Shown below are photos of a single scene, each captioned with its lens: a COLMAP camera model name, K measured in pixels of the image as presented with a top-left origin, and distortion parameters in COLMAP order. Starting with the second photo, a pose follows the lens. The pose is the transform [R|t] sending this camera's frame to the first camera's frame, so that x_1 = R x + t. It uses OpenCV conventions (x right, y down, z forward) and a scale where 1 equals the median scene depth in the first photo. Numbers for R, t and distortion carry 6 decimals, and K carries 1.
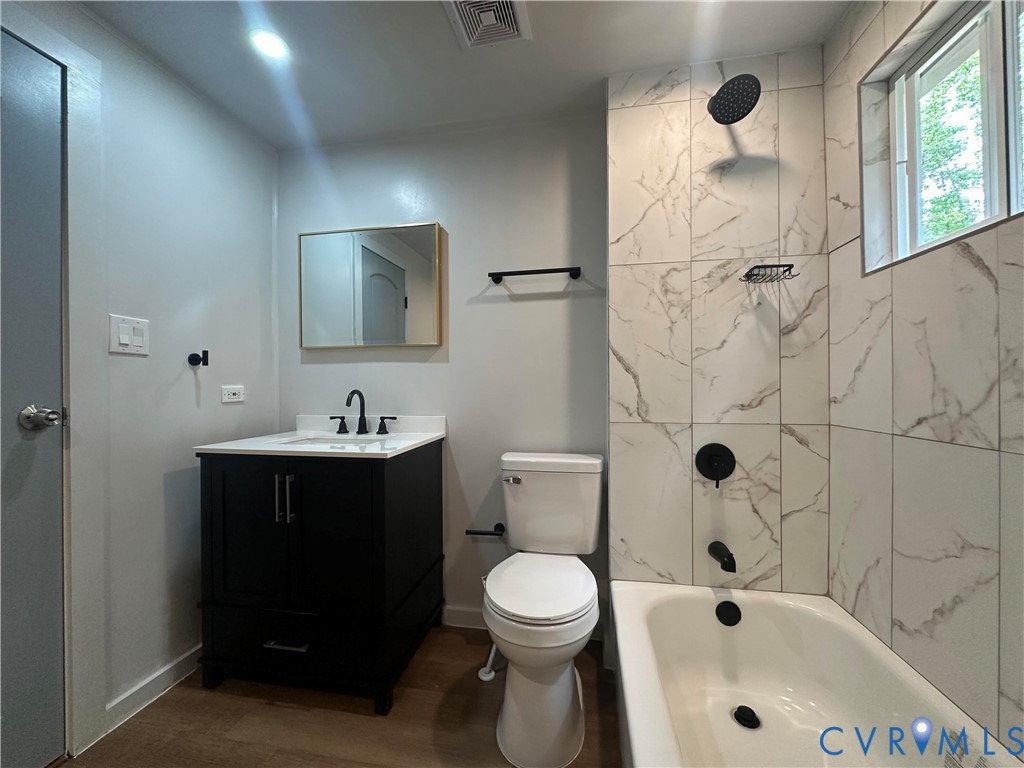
lens RADIAL K [[411.4, 0, 512.1], [0, 411.4, 383.7], [0, 0, 1]] dist [-0.002726, 0.000890]
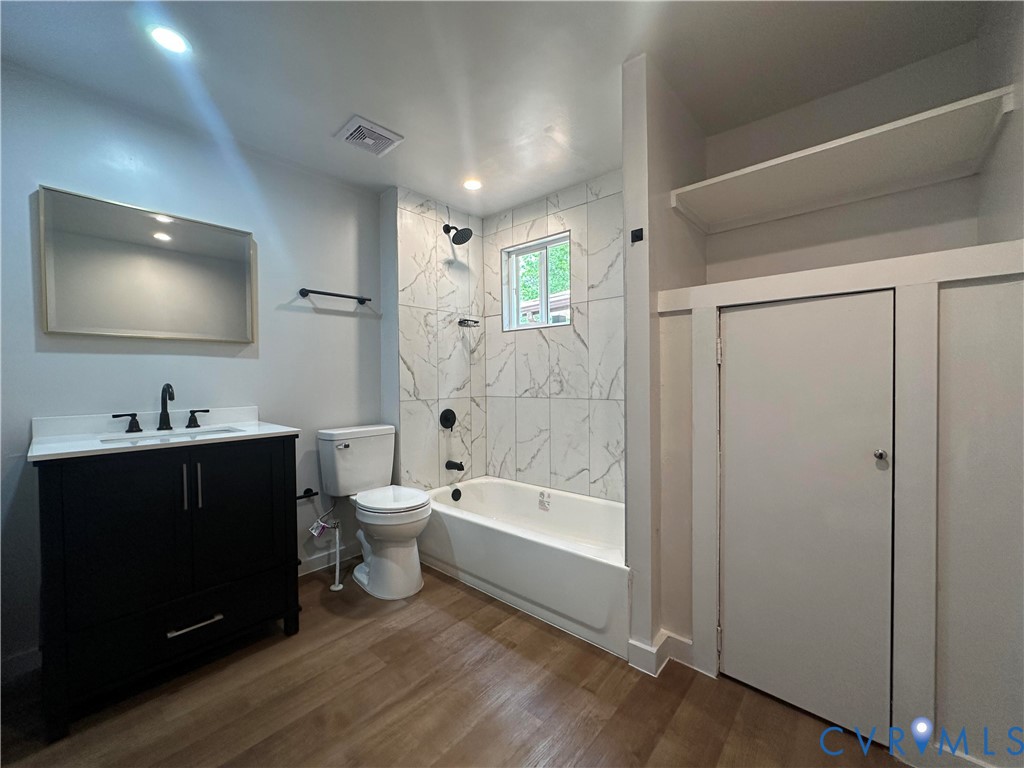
lens RADIAL K [[411.4, 0, 513.5], [0, 411.4, 382.1], [0, 0, 1]] dist [-0.002726, 0.000890]
pose [[0.512504, -0.008188, 0.858646, -0.961734], [0.003664, 0.999966, 0.007349, 0.008945], [-0.858677, -0.000621, 0.512517, -0.224746]]
